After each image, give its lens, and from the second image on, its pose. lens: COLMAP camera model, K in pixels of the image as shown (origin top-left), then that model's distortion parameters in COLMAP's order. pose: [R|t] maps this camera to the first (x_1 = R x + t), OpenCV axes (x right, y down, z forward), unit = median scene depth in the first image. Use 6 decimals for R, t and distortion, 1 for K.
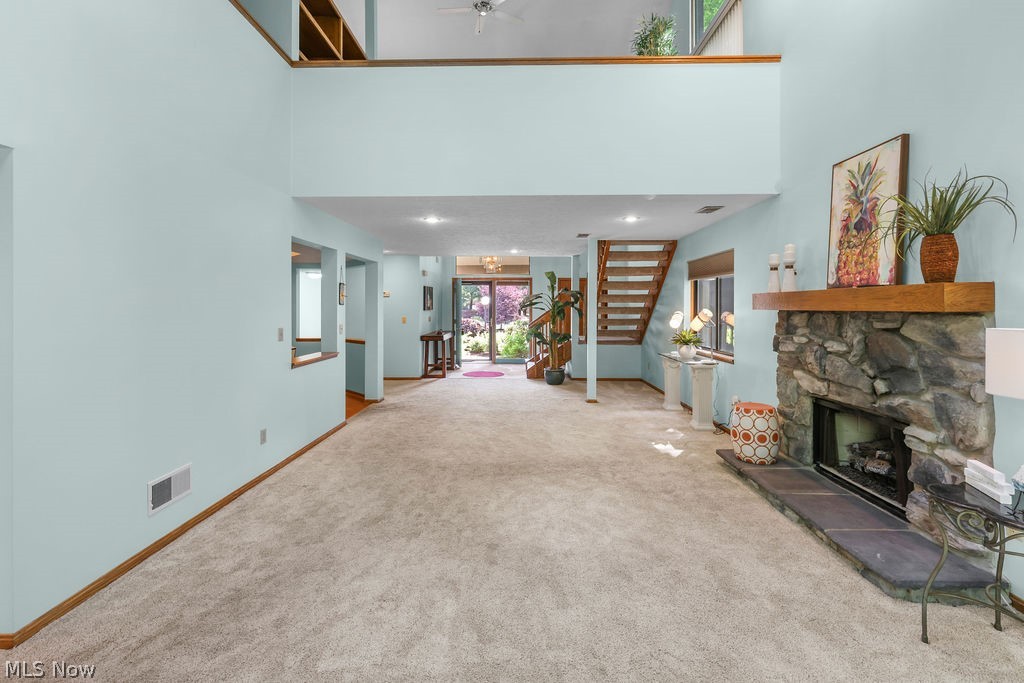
lens RADIAL K [[454.9, 0, 511.2], [0, 454.9, 308.5], [0, 0, 1]] dist [-0.000201, 0.000061]
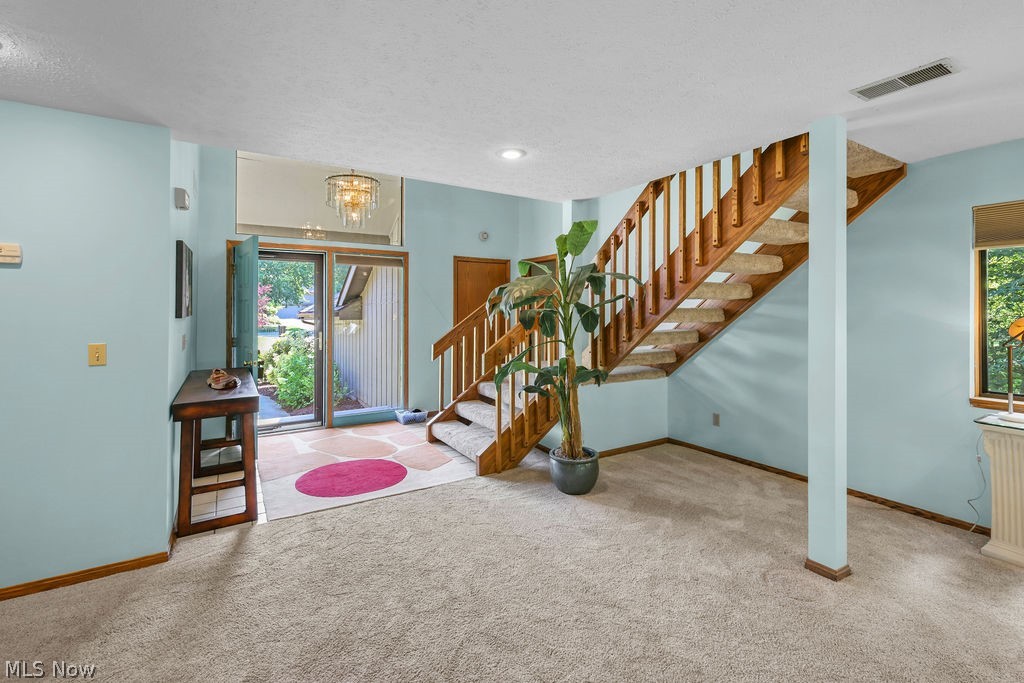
lens RADIAL K [[454.9, 0, 511.2], [0, 454.9, 308.5], [0, 0, 1]] dist [-0.000201, 0.000061]
pose [[0.837160, 0.001068, 0.546957, -0.429444], [0.001704, 0.999988, -0.004561, -0.003093], [-0.546956, 0.004750, 0.837148, 1.538949]]
